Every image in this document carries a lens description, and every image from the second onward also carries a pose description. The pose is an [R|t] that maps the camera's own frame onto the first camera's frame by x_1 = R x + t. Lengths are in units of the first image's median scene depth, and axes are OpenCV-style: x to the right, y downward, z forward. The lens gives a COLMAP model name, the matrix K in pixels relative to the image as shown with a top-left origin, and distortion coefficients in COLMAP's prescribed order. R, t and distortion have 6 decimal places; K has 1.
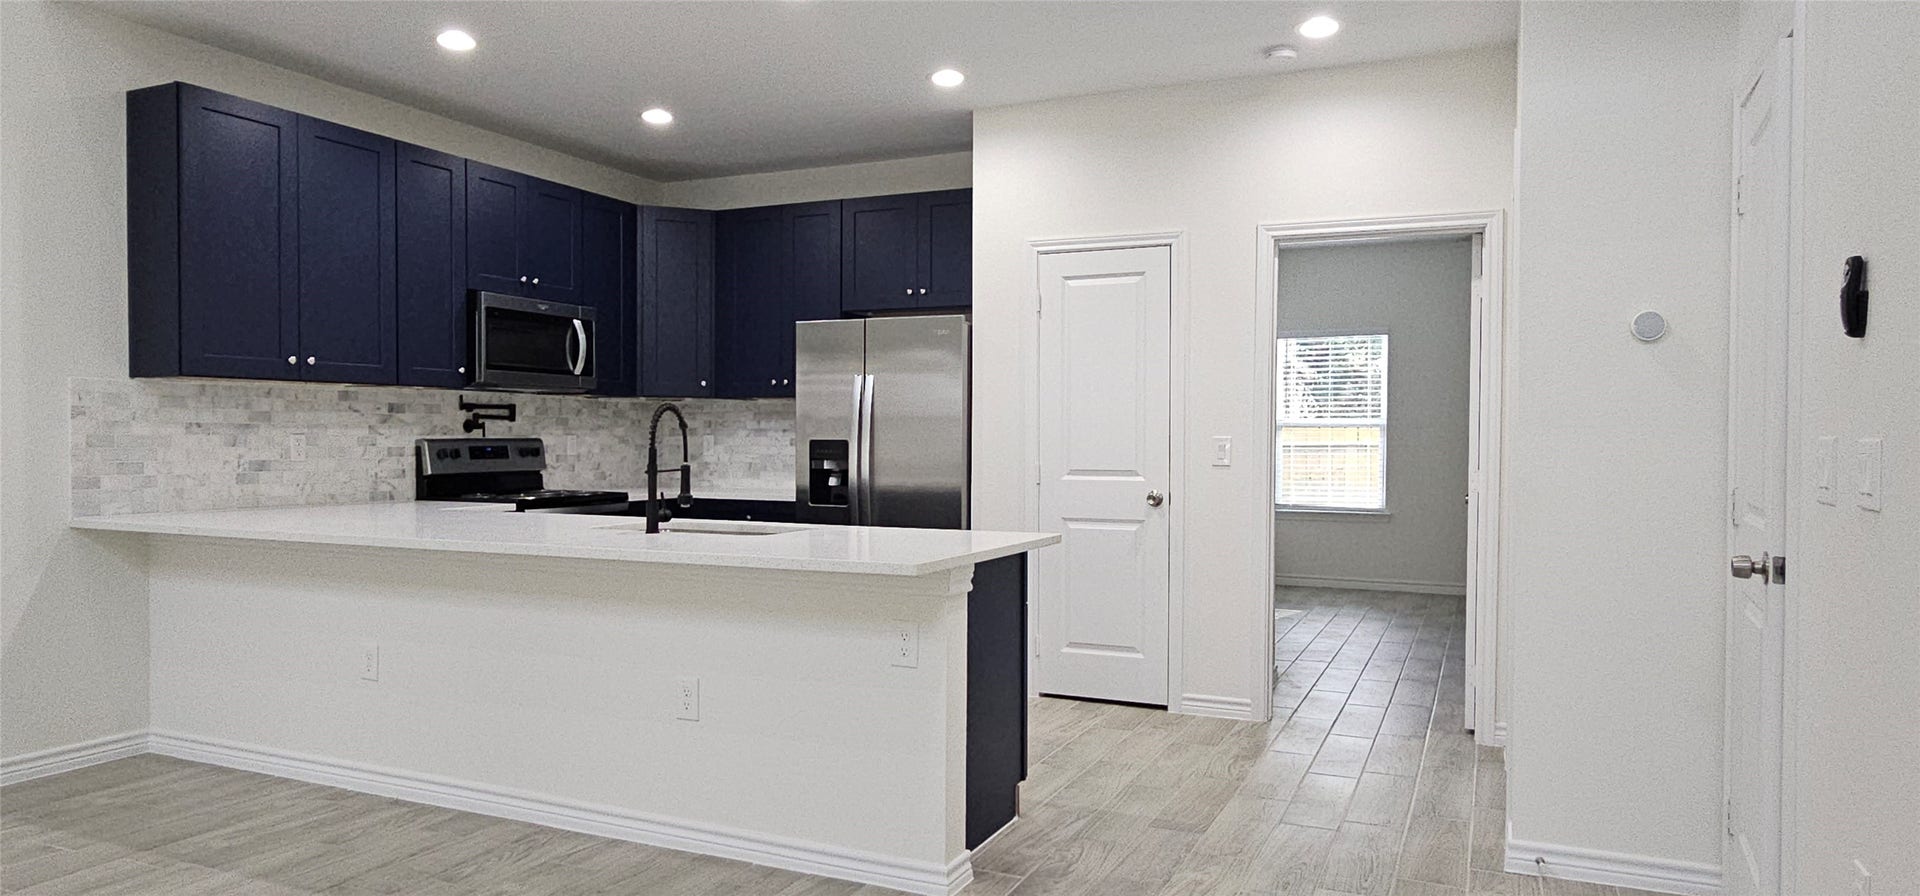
lens RADIAL K [[1183.4, 0, 960.0], [0, 1183.4, 448.0], [0, 0, 1]] dist [-0.004113, -0.002618]
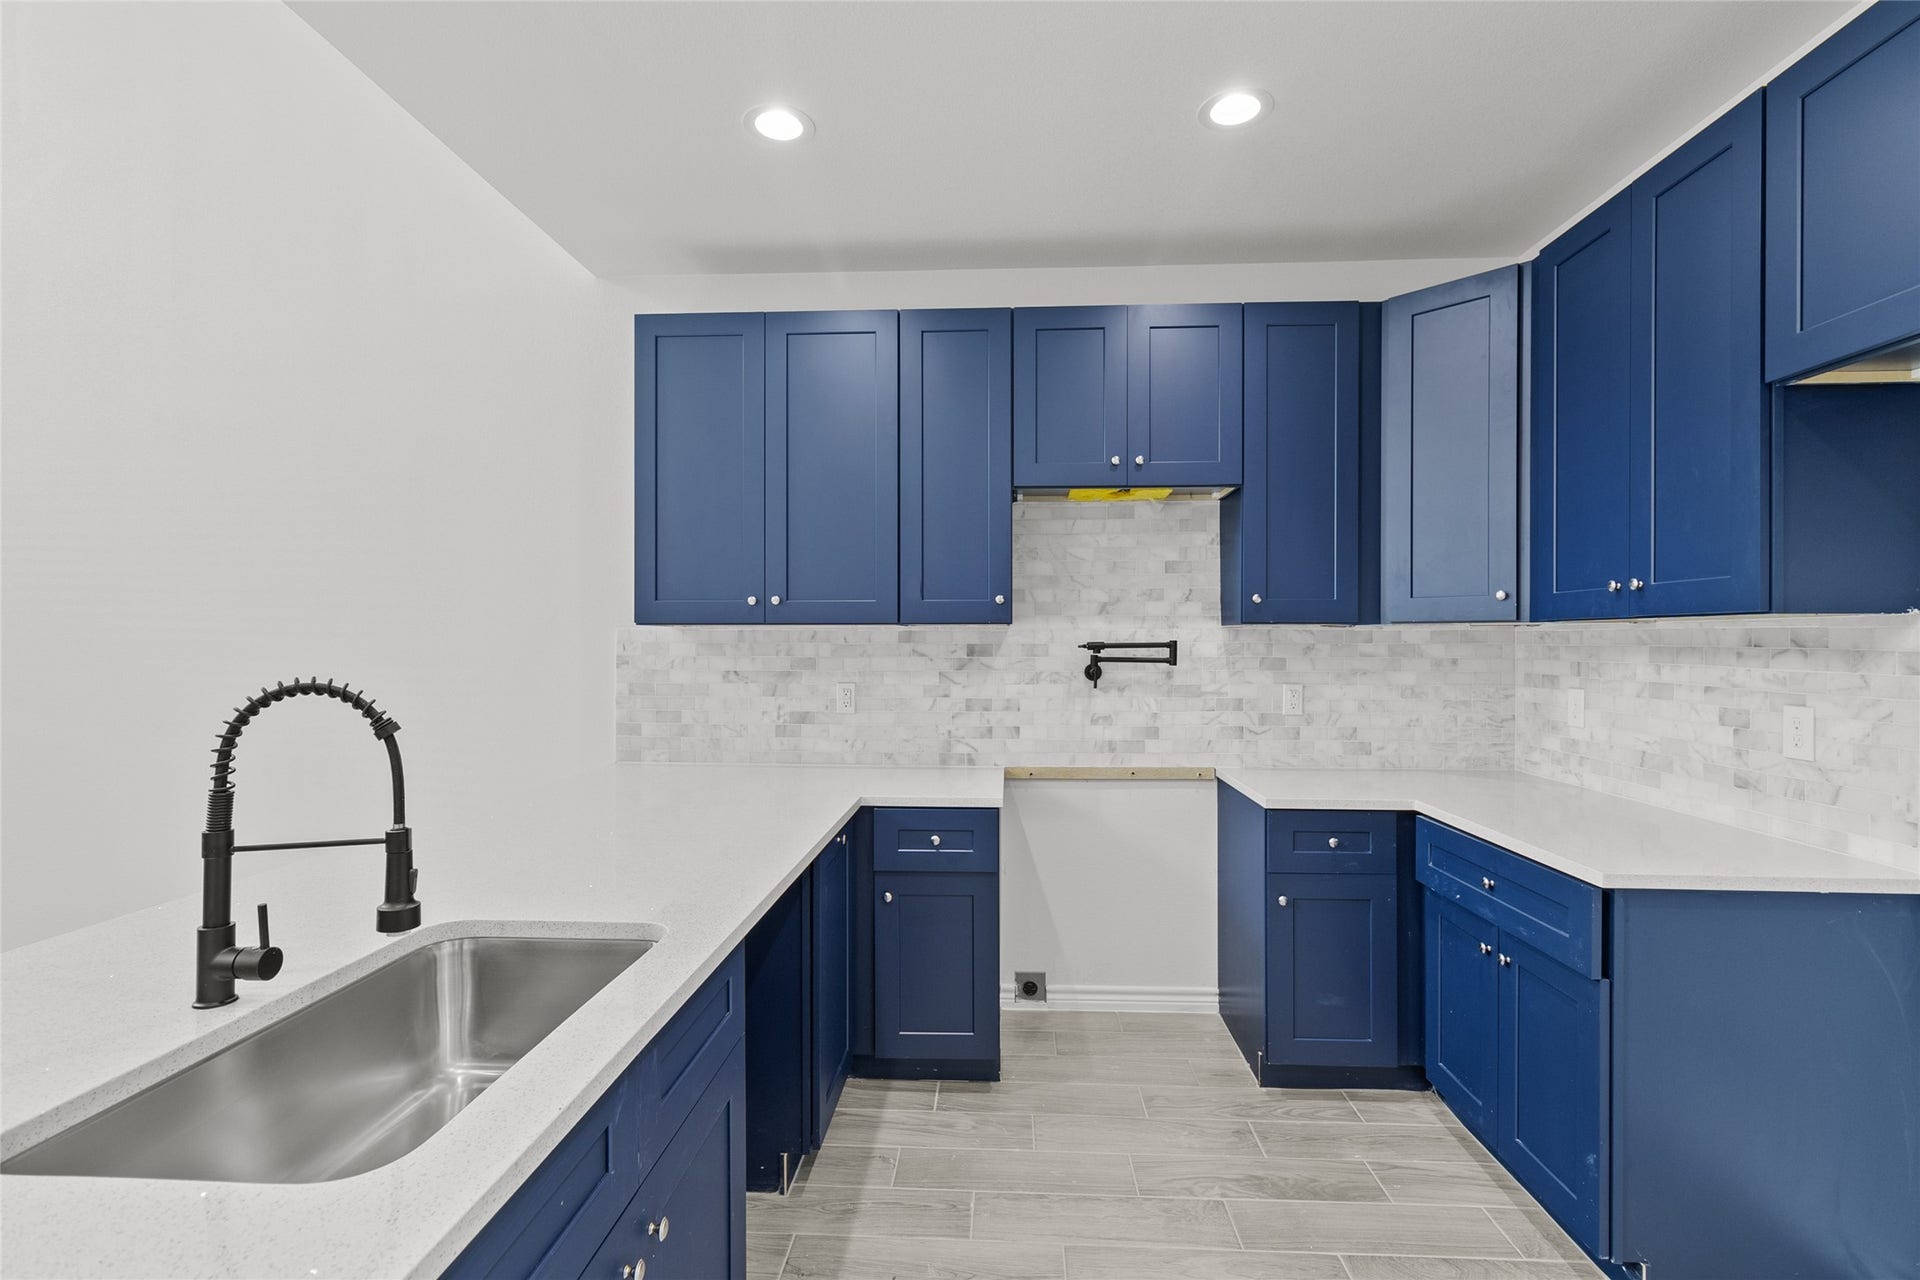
lens RADIAL K [[879.1, 0, 951.0], [0, 879.1, 624.9], [0, 0, 1]] dist [0.000030, 0.001256]
pose [[0.369433, -0.024835, -0.928925, 0.077705], [-0.009715, 0.999485, -0.030585, -0.035289], [0.929207, 0.020323, 0.369001, 0.822111]]
